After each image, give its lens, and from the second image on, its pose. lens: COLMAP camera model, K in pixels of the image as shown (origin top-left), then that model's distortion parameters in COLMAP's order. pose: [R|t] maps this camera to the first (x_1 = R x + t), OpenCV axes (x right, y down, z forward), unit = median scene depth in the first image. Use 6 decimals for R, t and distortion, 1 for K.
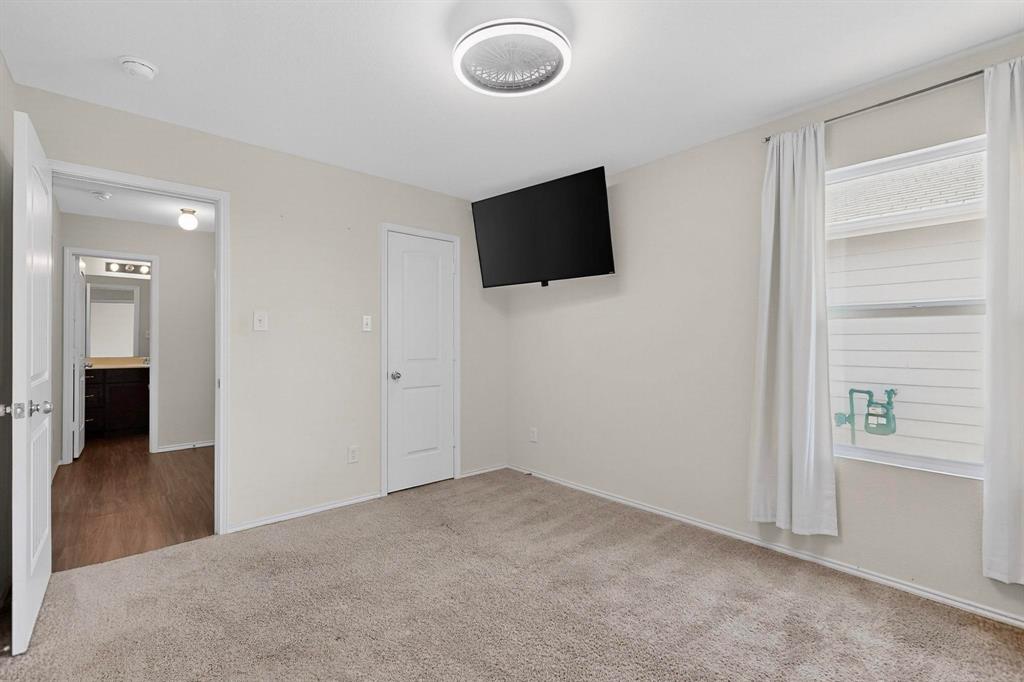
lens RADIAL K [[448.0, 0, 511.3], [0, 448.0, 340.3], [0, 0, 1]] dist [0.002100, 0.000187]
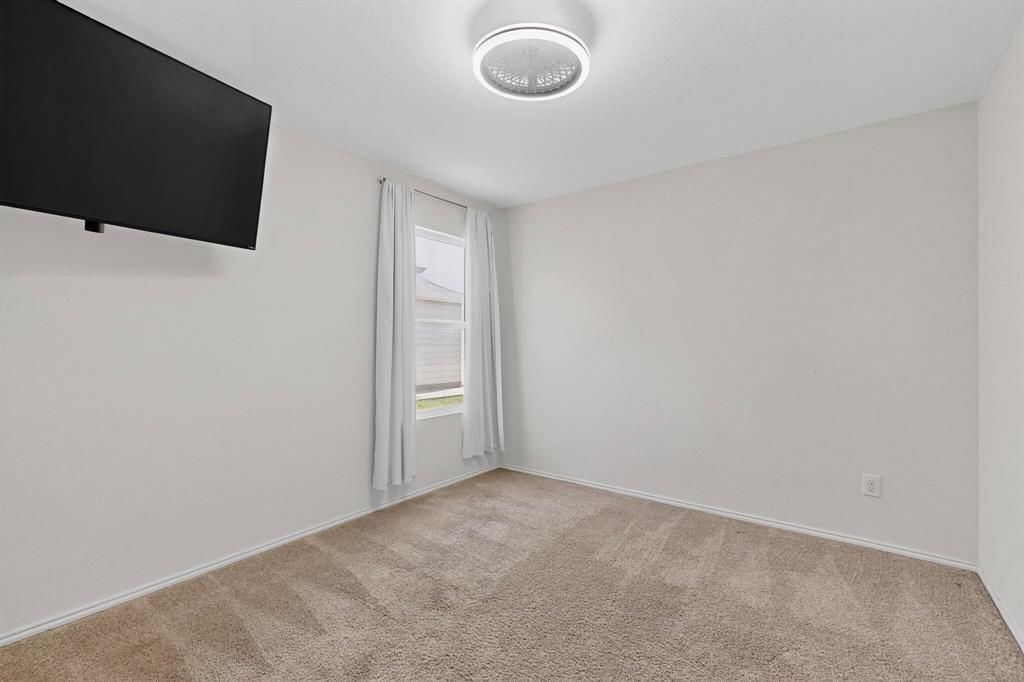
lens RADIAL K [[448.0, 0, 510.8], [0, 448.0, 344.5], [0, 0, 1]] dist [0.002100, 0.000187]
pose [[-0.193302, -0.002986, 0.981135, -0.728365], [-0.006163, 0.999979, 0.001829, 0.003001], [-0.981120, -0.005694, -0.193316, 0.912569]]
